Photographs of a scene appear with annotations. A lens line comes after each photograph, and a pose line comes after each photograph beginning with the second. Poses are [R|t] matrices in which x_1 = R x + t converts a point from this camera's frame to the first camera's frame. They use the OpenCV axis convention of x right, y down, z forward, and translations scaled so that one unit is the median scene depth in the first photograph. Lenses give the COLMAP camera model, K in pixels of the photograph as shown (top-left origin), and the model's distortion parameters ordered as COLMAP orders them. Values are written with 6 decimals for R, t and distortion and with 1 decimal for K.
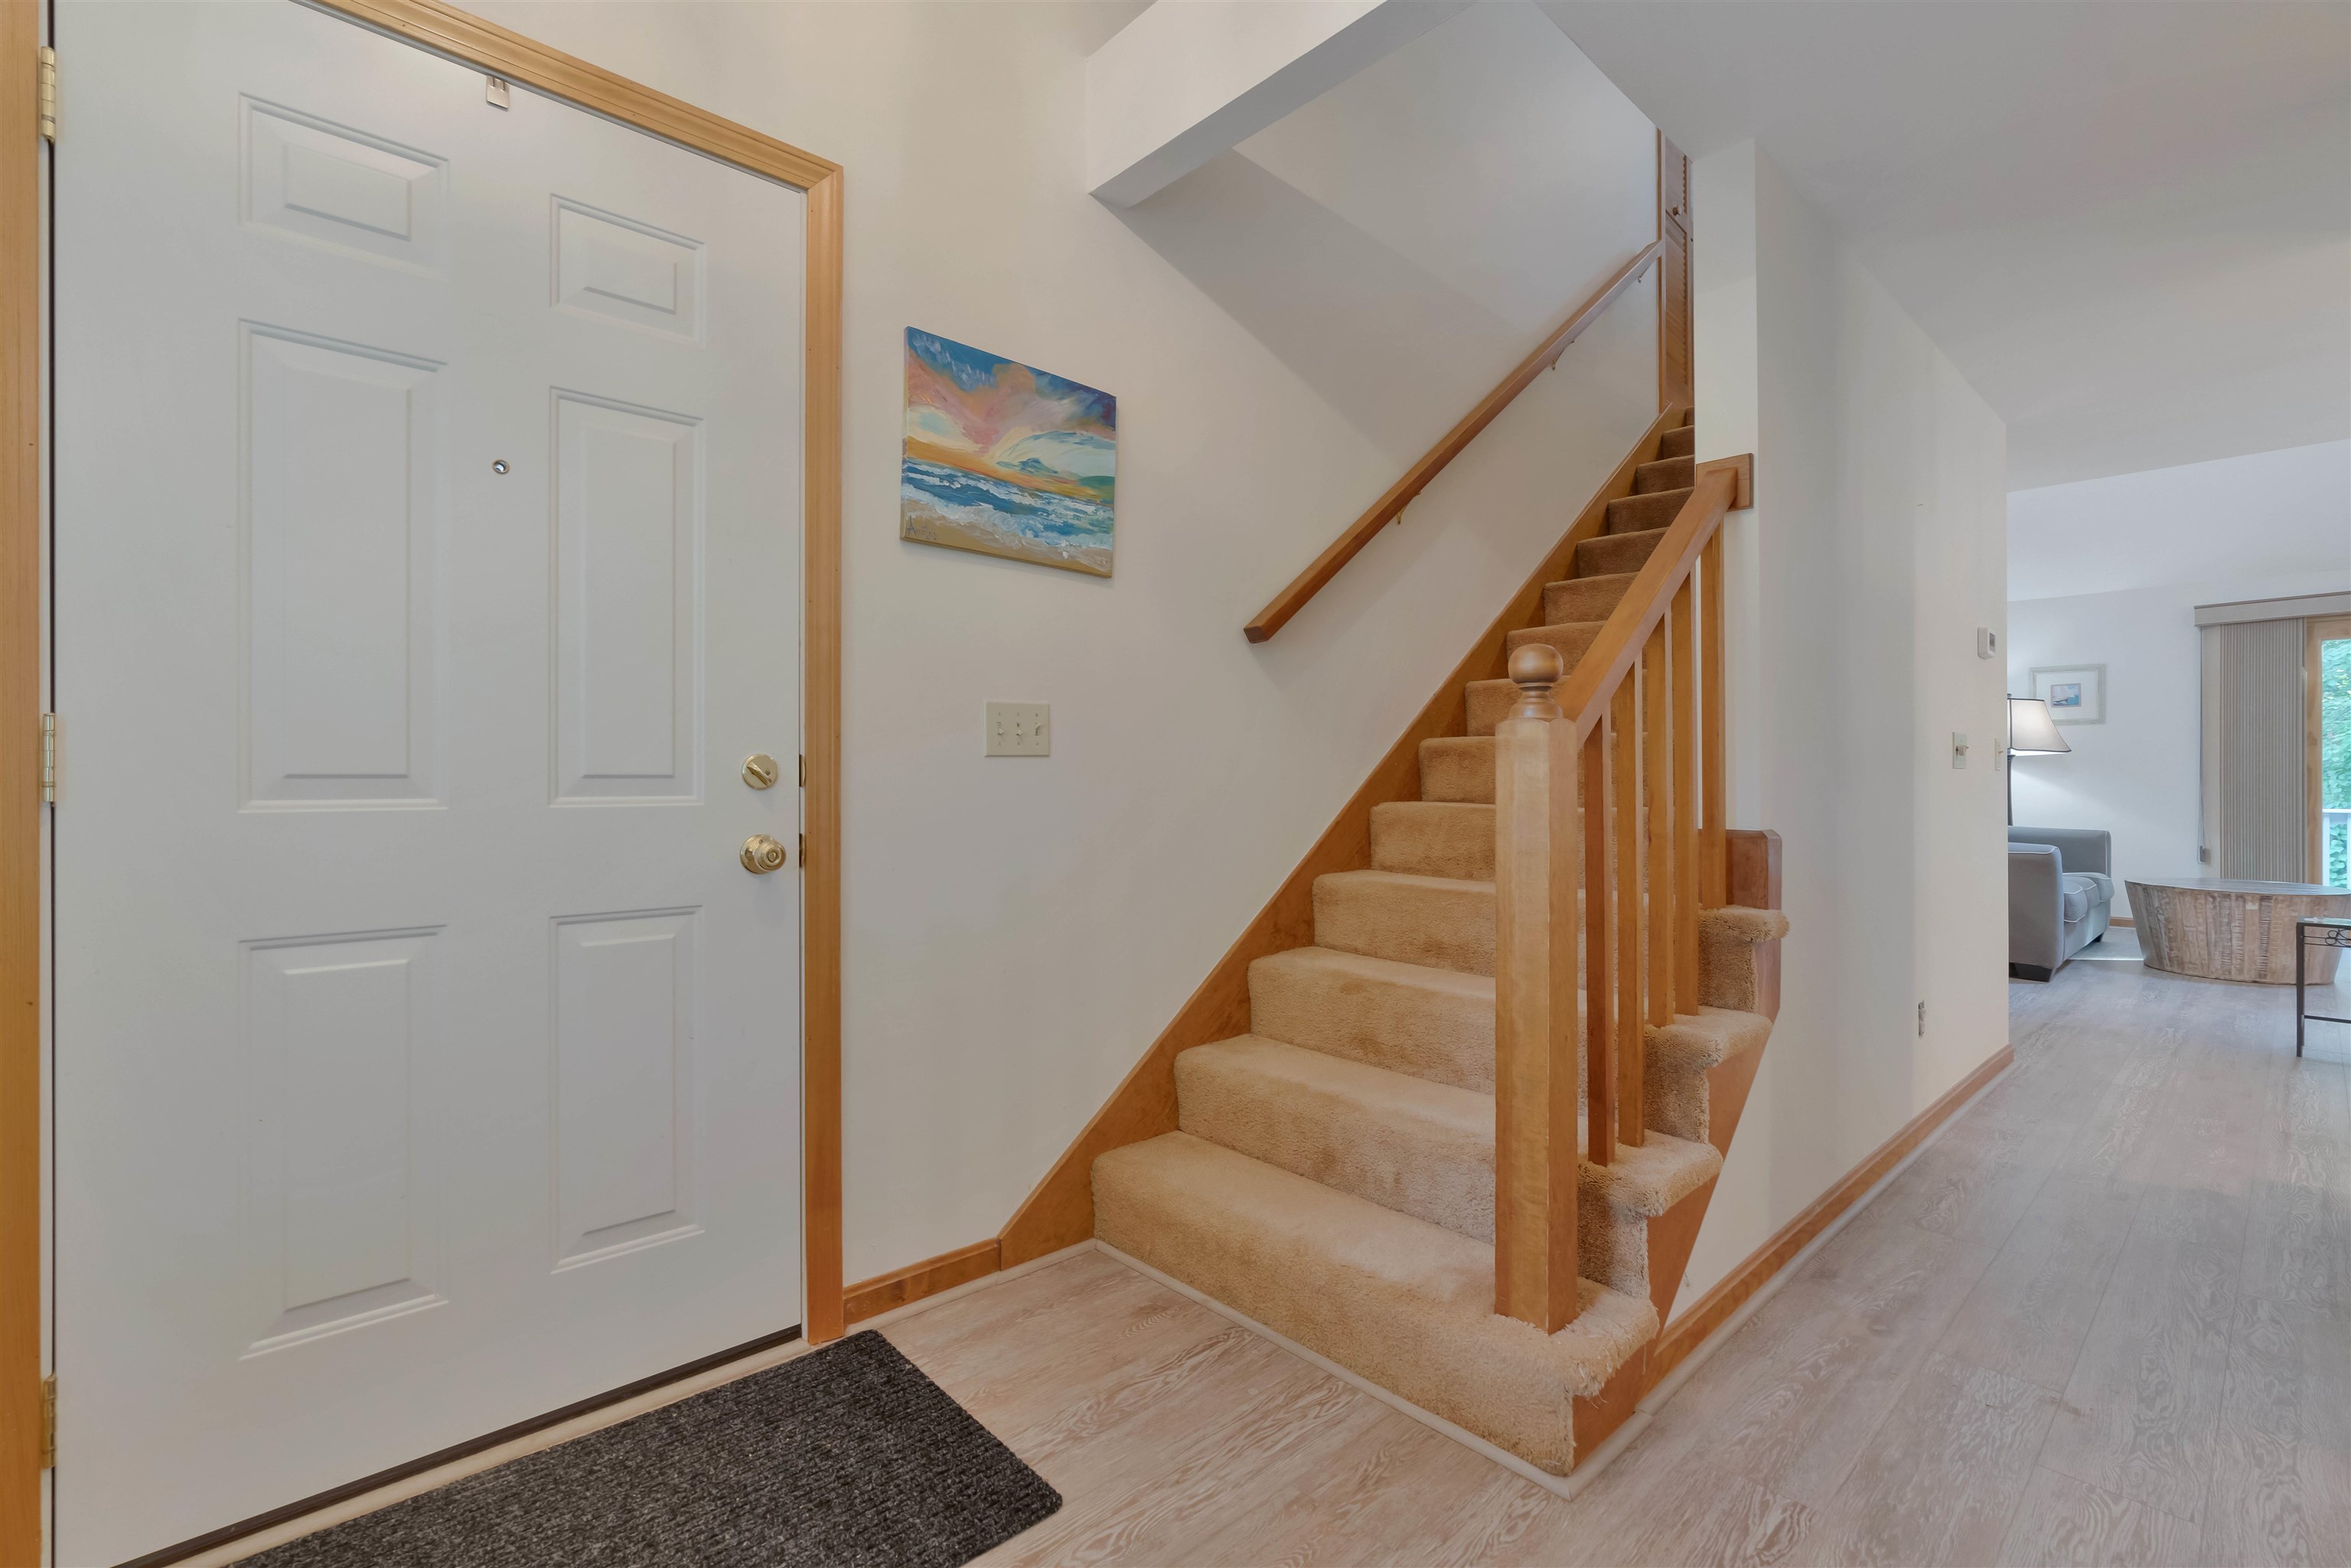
lens RADIAL K [[1062.1, 0, 1177.6], [0, 1062.1, 778.3], [0, 0, 1]] dist [-0.008489, 0.001234]
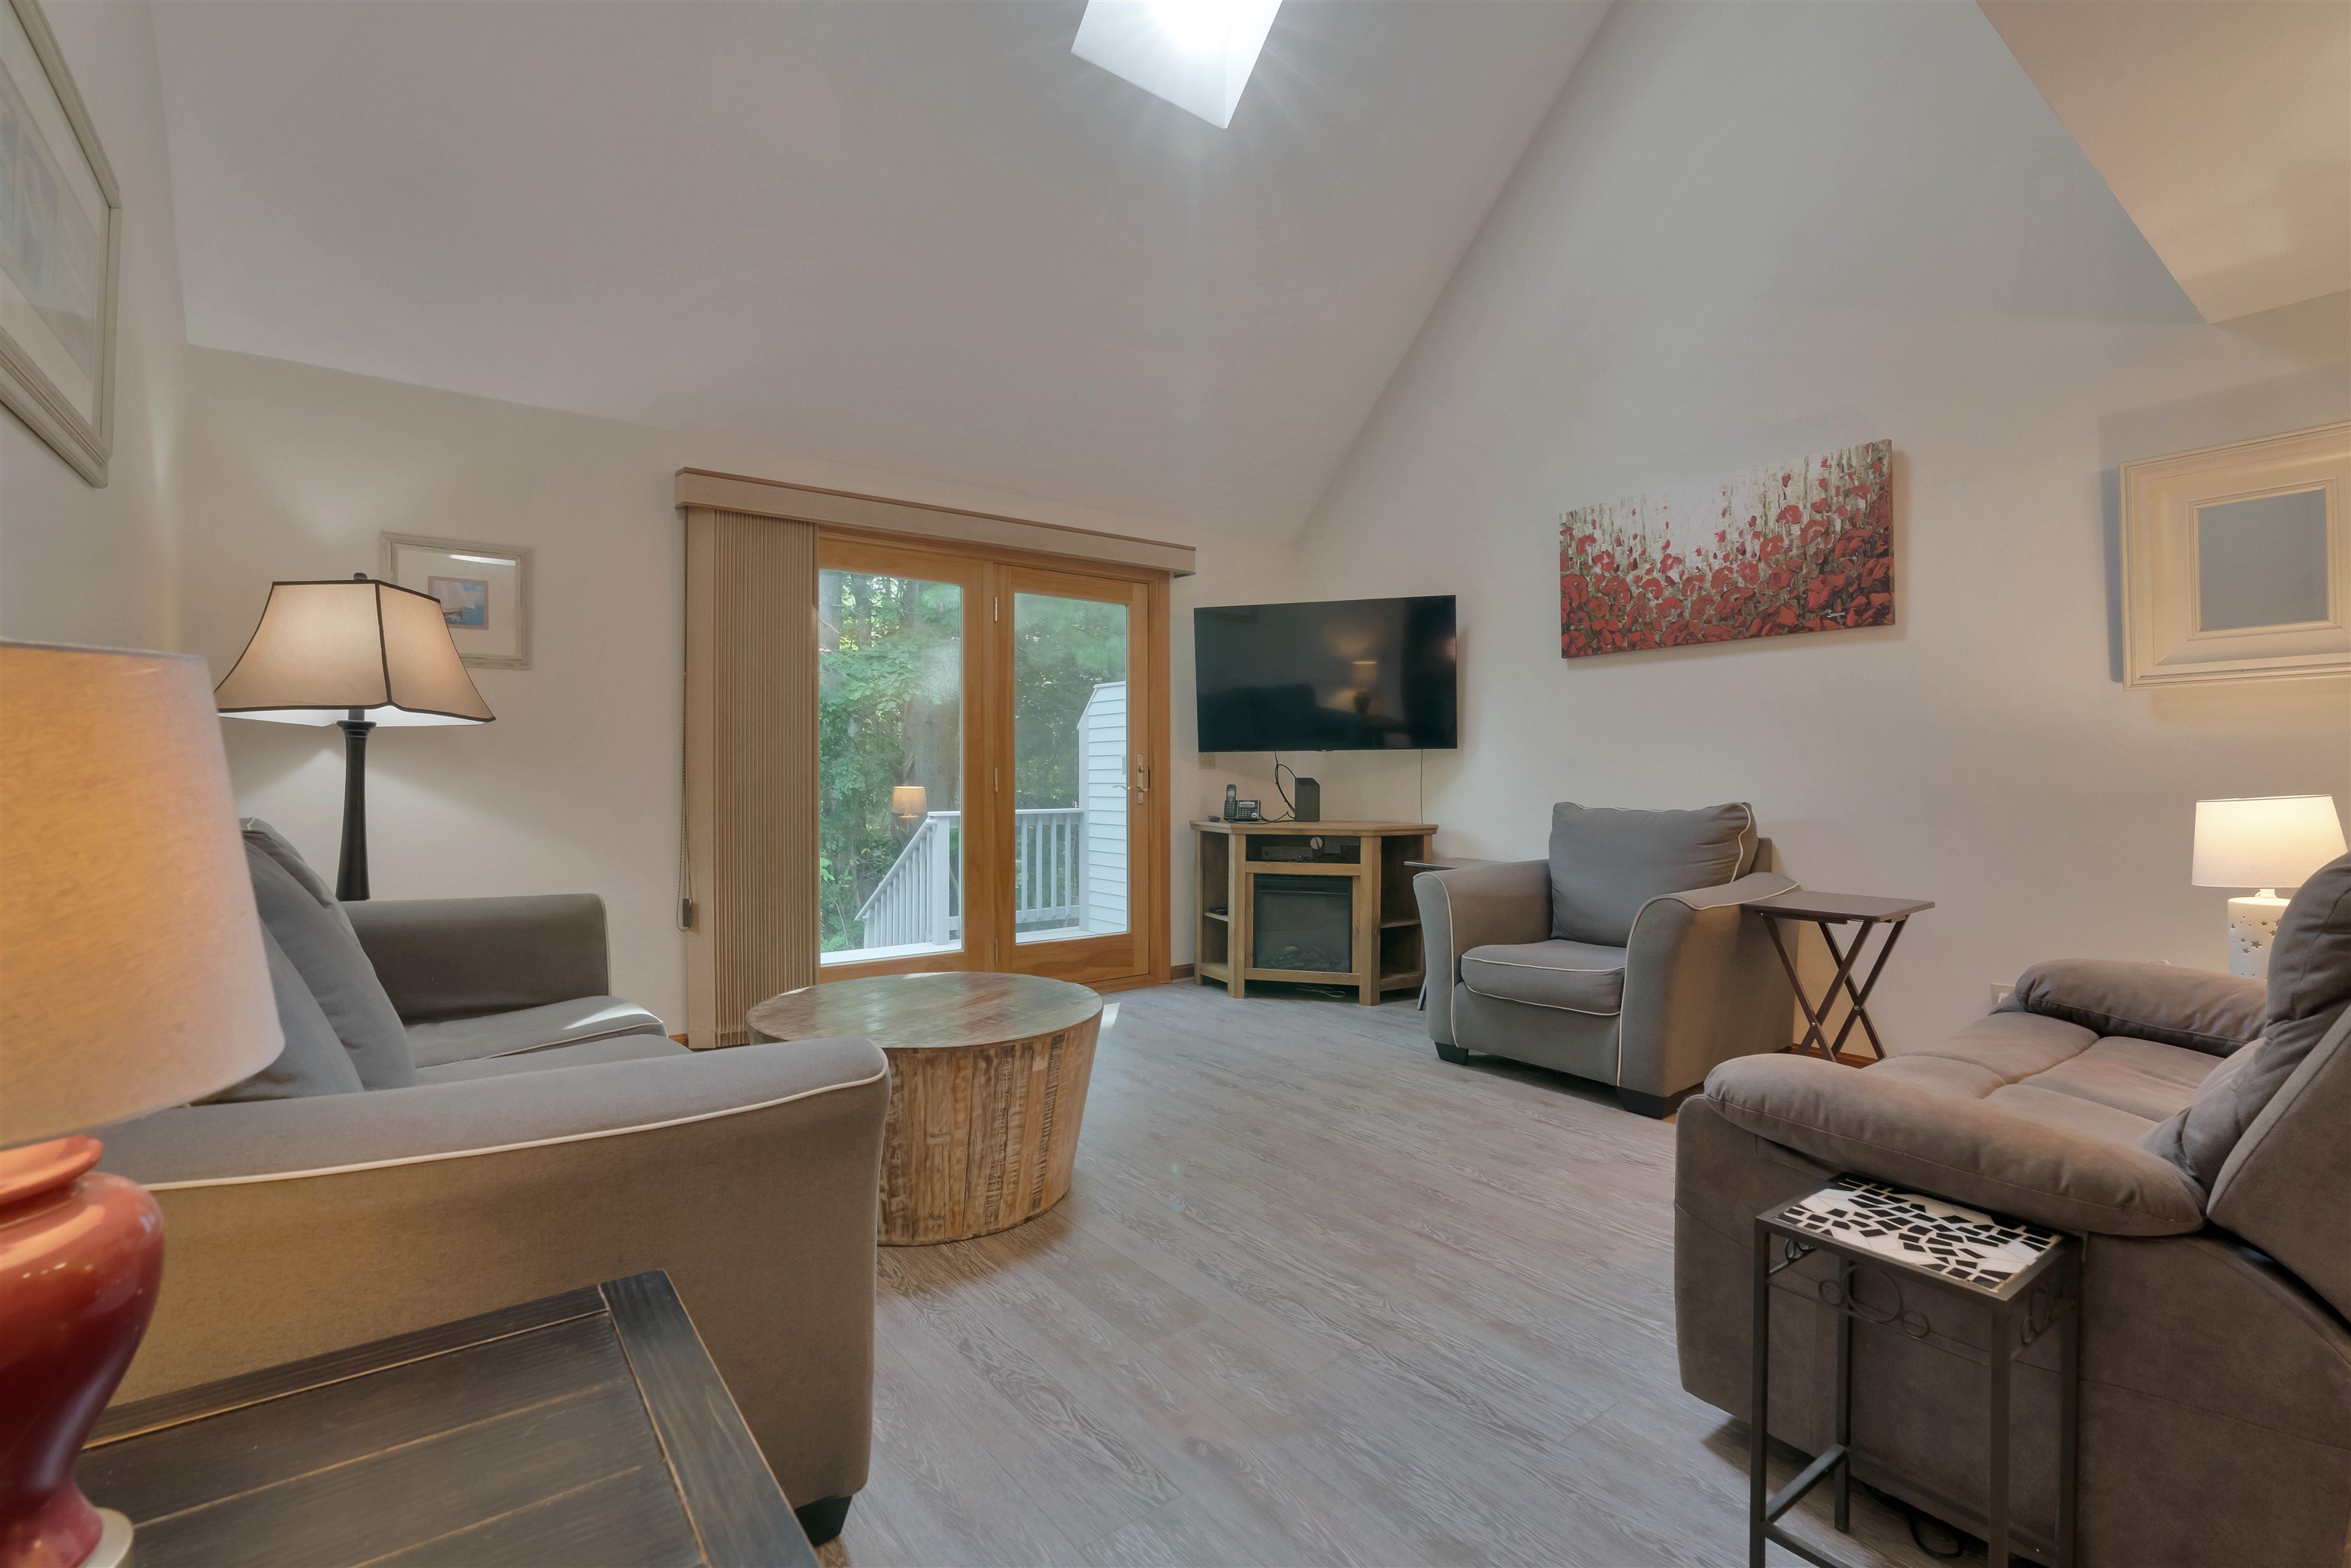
lens RADIAL K [[1062.1, 0, 1177.6], [0, 1062.1, 778.3], [0, 0, 1]] dist [-0.008489, 0.001234]
pose [[0.091148, -0.003979, 0.995829, 0.537750], [-0.001379, 0.999991, 0.004121, -0.004061], [-0.995836, -0.001749, 0.091142, 0.853168]]
